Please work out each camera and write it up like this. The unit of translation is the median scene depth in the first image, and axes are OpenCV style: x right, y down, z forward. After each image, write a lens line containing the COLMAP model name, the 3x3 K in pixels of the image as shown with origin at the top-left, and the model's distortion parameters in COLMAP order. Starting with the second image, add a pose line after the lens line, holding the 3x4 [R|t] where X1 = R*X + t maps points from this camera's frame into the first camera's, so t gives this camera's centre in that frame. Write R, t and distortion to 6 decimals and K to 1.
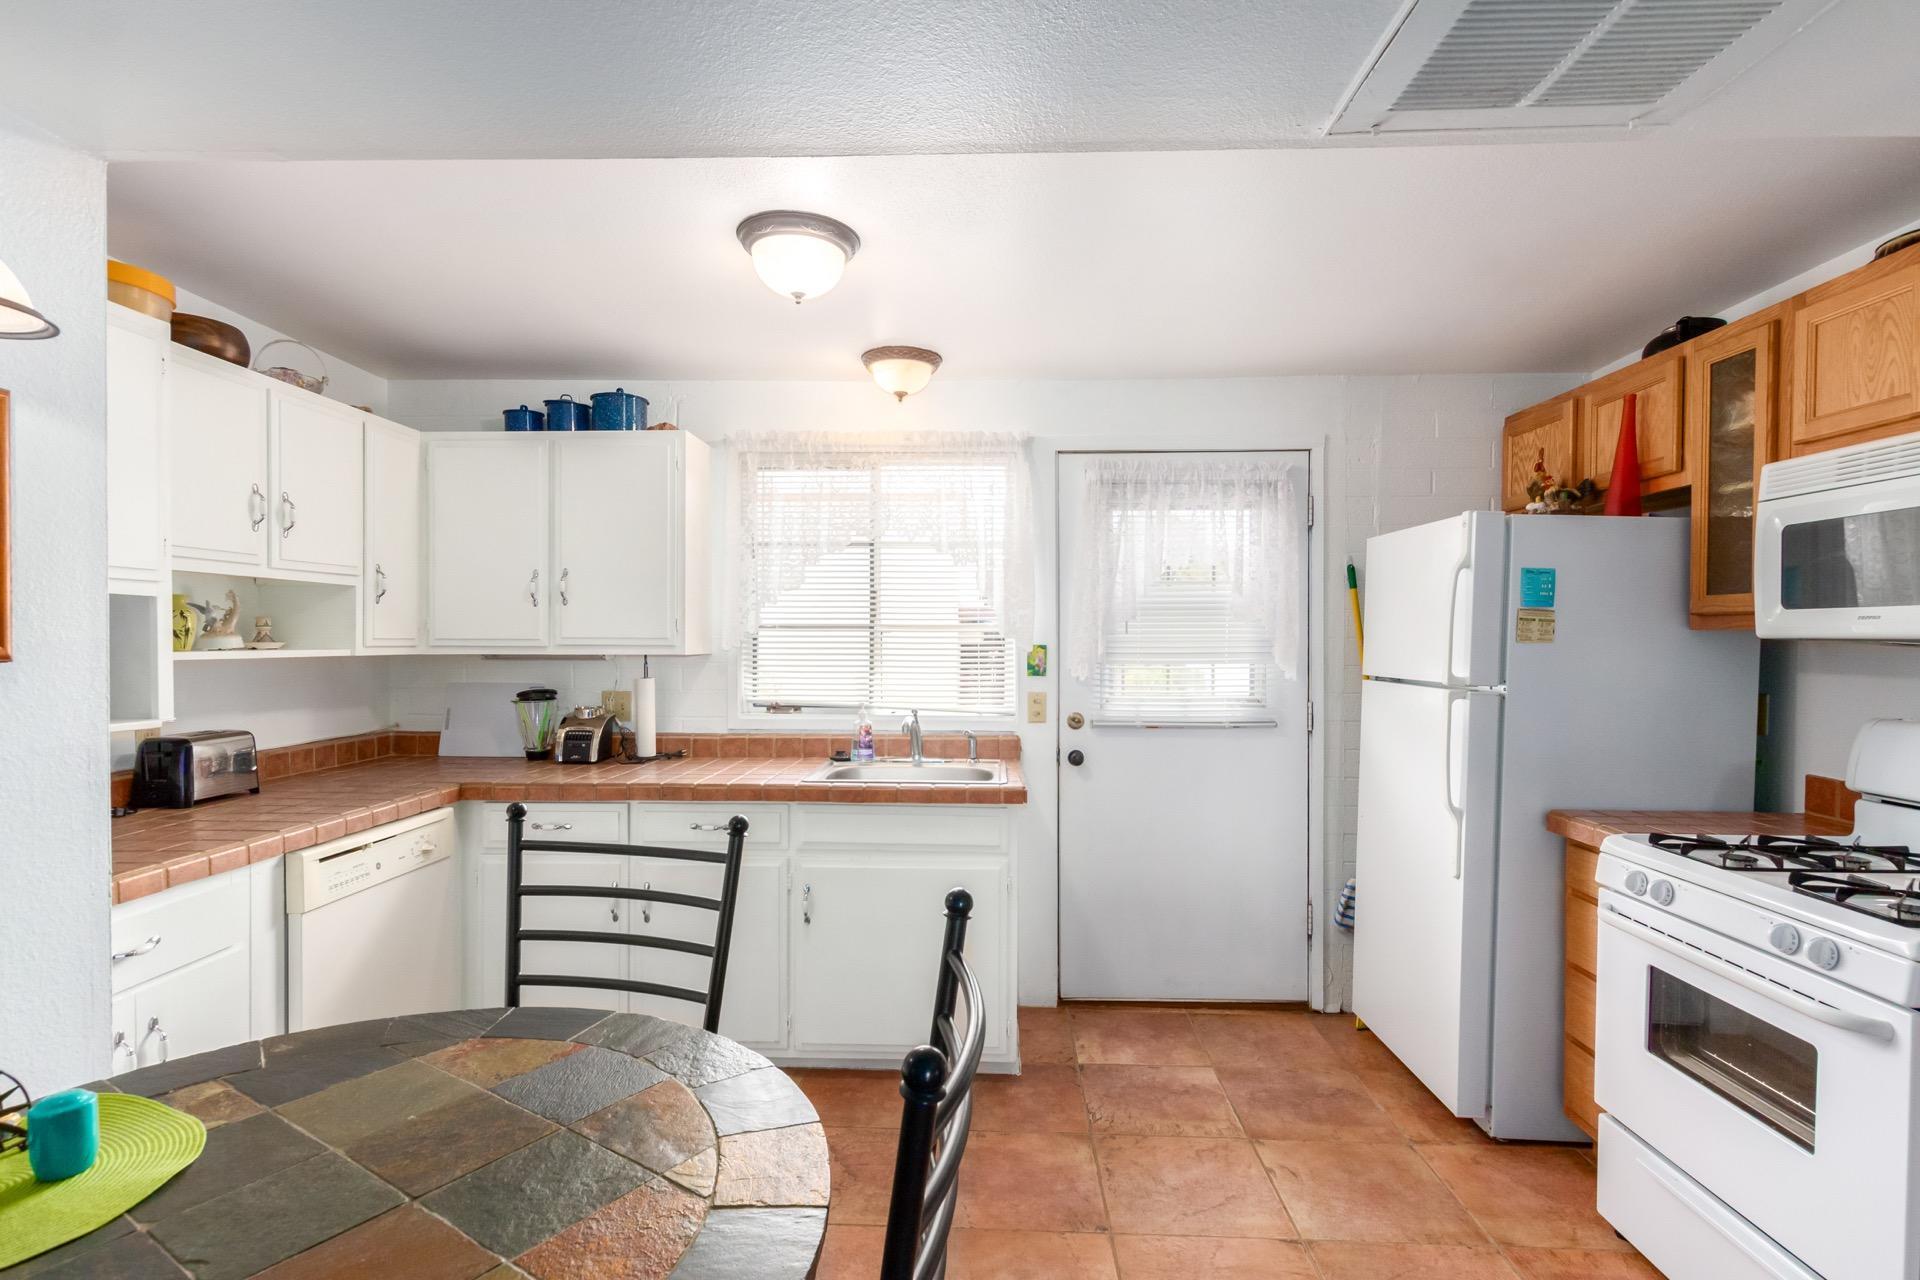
lens RADIAL K [[946.8, 0, 957.2], [0, 946.8, 650.1], [0, 0, 1]] dist [0.020575, -0.007096]
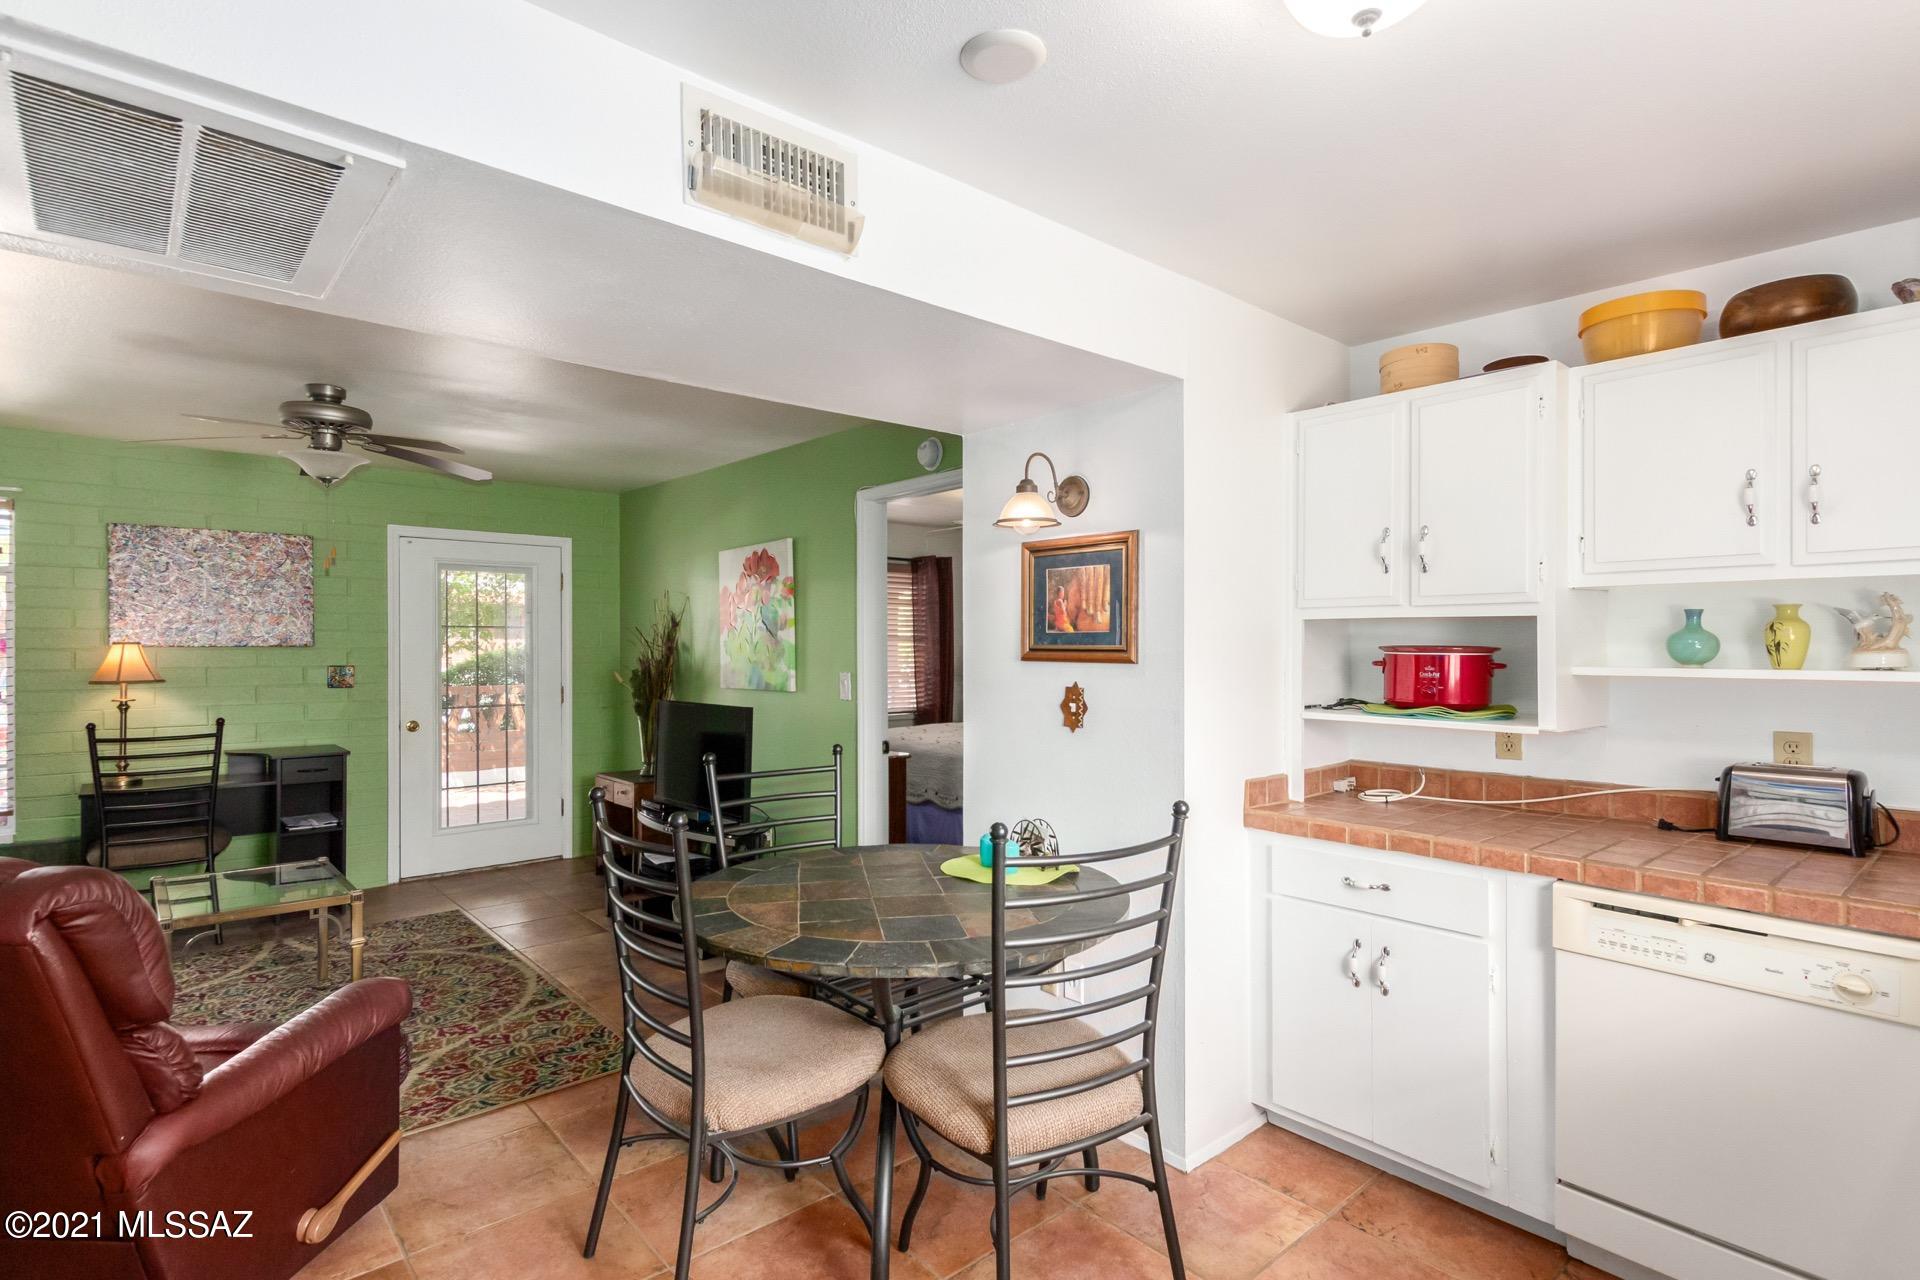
lens RADIAL K [[946.8, 0, 957.7], [0, 946.8, 649.5], [0, 0, 1]] dist [0.020575, -0.007096]
pose [[-0.729981, -0.001291, -0.683467, 0.253879], [-0.011837, 0.999872, 0.010754, -0.012906], [0.683365, 0.015940, -0.729903, 0.849239]]
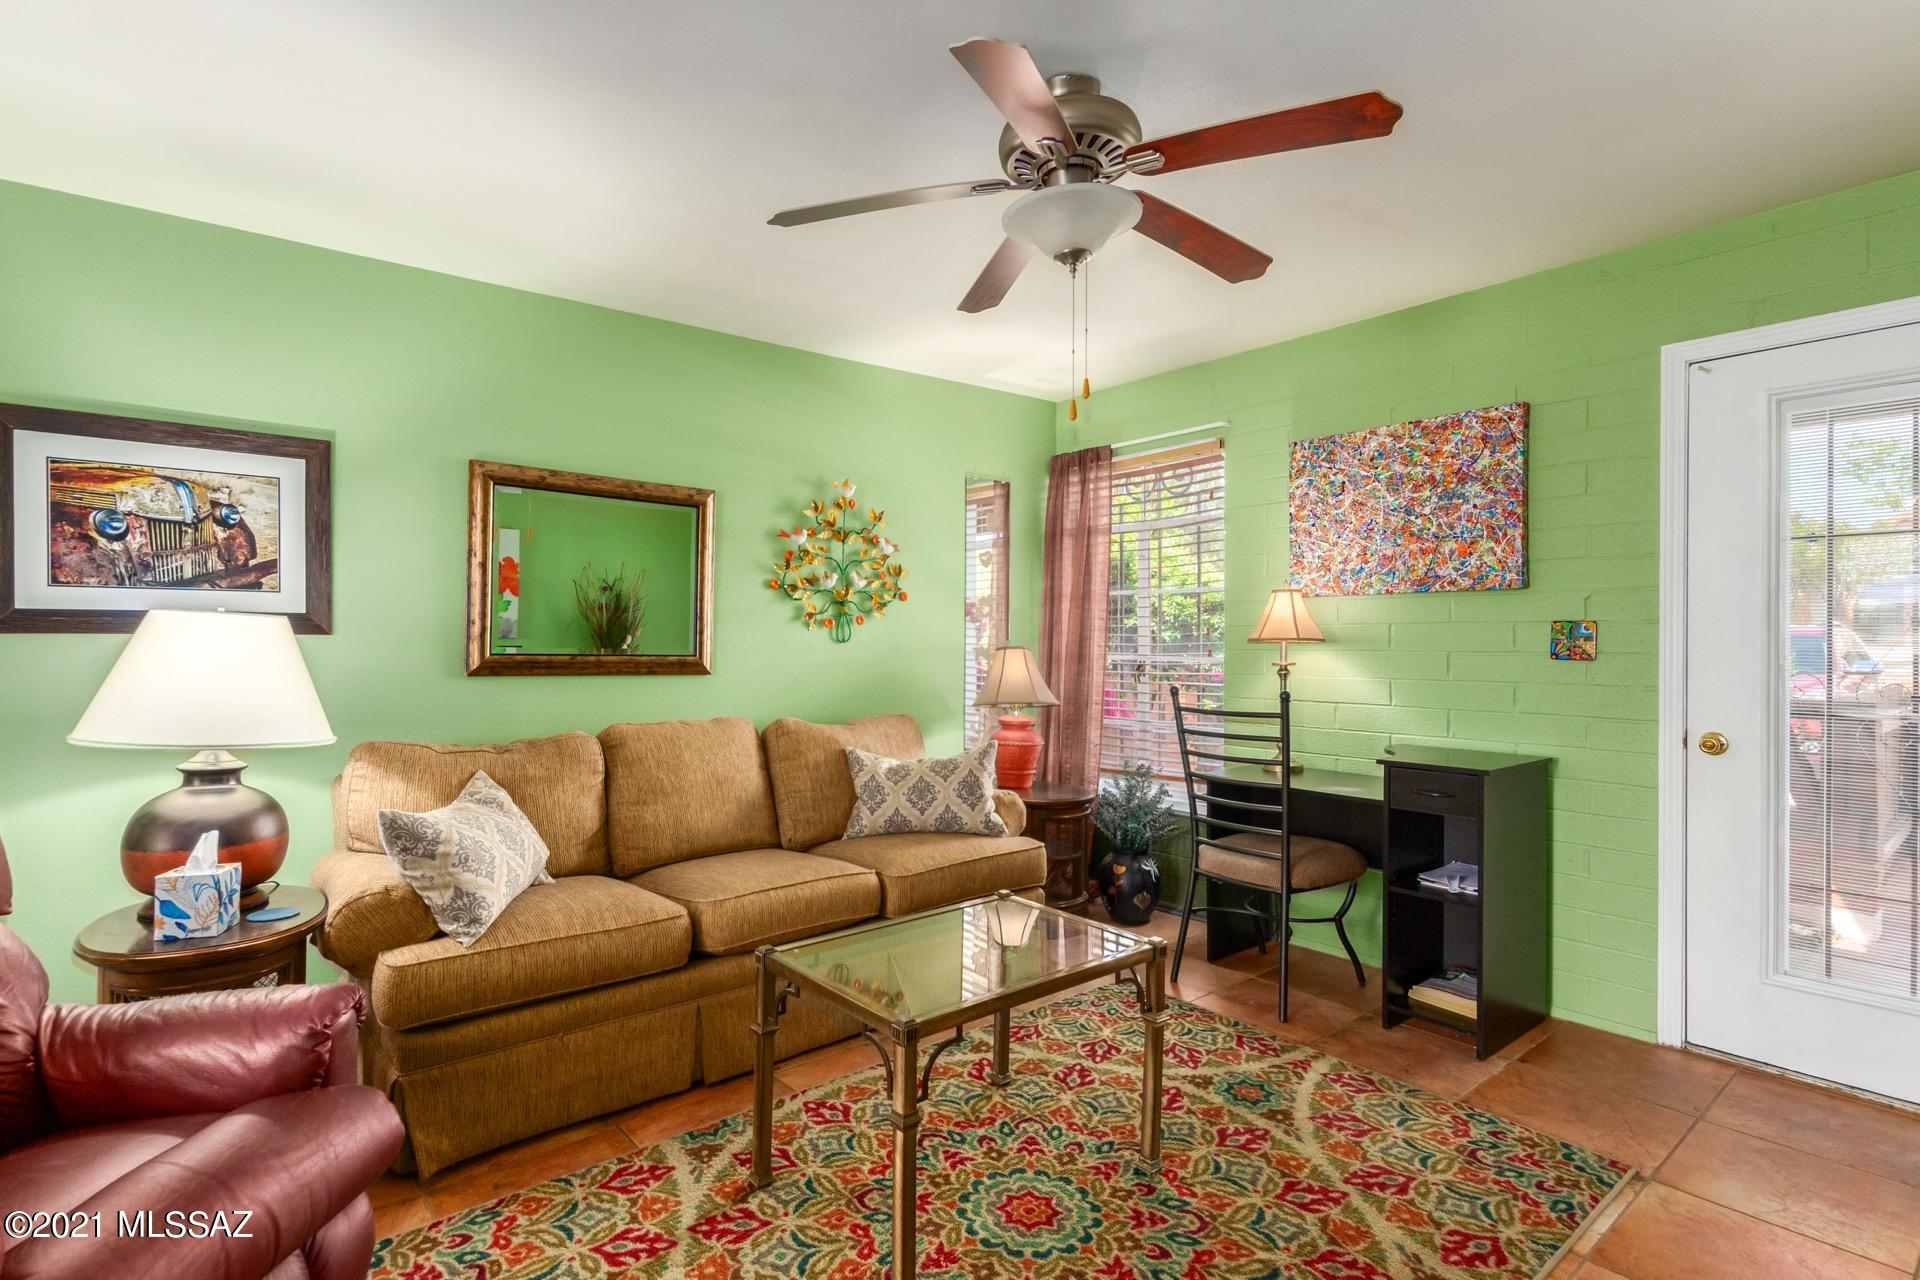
lens RADIAL K [[946.8, 0, 950.4], [0, 946.8, 646.0], [0, 0, 1]] dist [0.020575, -0.007096]
pose [[-0.668548, -0.010081, 0.743601, -0.360211], [0.007114, 0.999776, 0.019949, 0.044773], [-0.743635, 0.018627, -0.668326, 0.024511]]
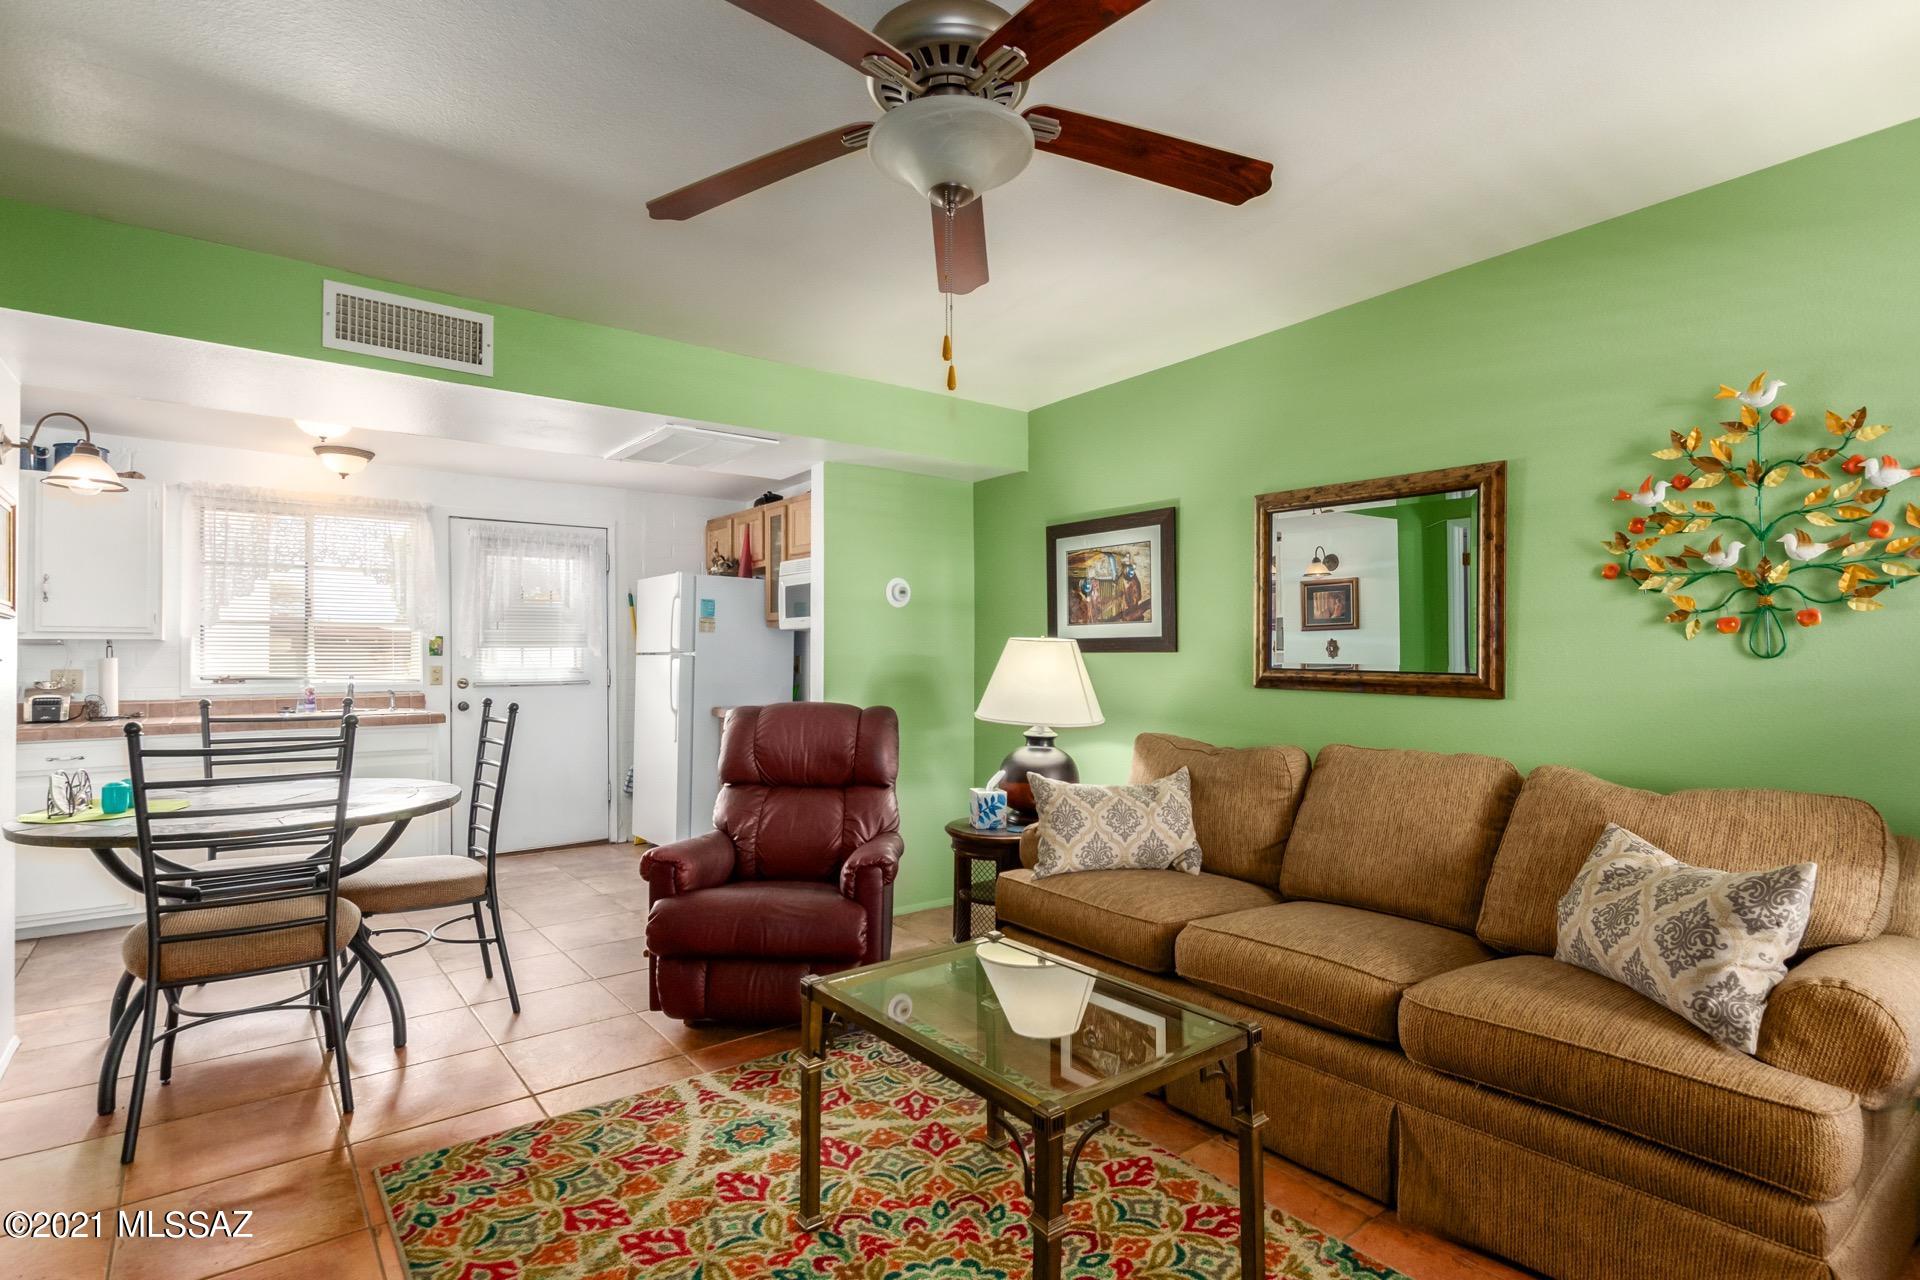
lens RADIAL K [[946.8, 0, 956.6], [0, 946.8, 649.8], [0, 0, 1]] dist [0.020575, -0.007096]
pose [[0.766659, -0.001613, 0.642053, -0.281256], [0.015634, 0.999747, -0.016158, 0.058990], [-0.641865, 0.022425, 0.766490, -0.814742]]
